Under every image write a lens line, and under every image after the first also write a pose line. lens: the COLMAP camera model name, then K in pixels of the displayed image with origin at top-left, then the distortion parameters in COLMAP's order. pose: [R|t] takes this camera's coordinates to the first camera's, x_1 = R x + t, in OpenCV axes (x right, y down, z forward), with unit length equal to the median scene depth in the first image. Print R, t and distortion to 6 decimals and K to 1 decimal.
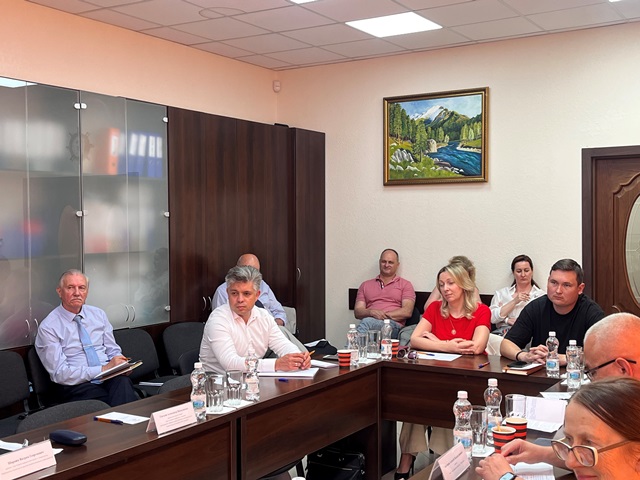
lens RADIAL K [[770.5, 0, 321.1], [0, 770.5, 236.2], [0, 0, 1]] dist [0.153118, -0.452085]
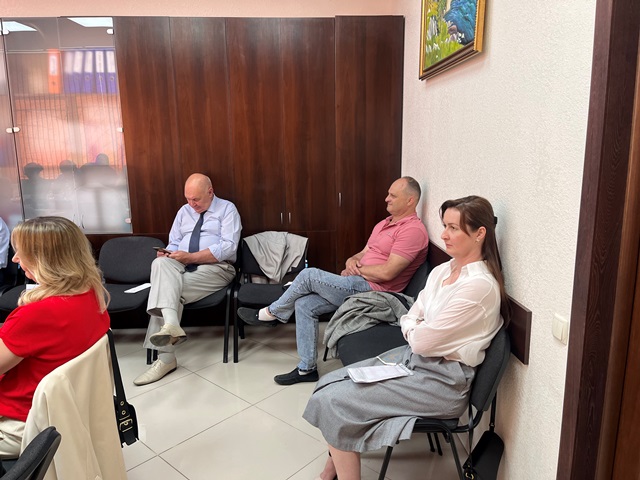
lens RADIAL K [[484.1, 0, 321.1], [0, 484.1, 237.1], [0, 0, 1]] dist [0.076418, -0.102364]
pose [[0.555377, 0.162147, -0.815638, 0.504671], [-0.011680, 0.982231, 0.187312, -0.013579], [0.831517, -0.094502, 0.547402, 0.863460]]
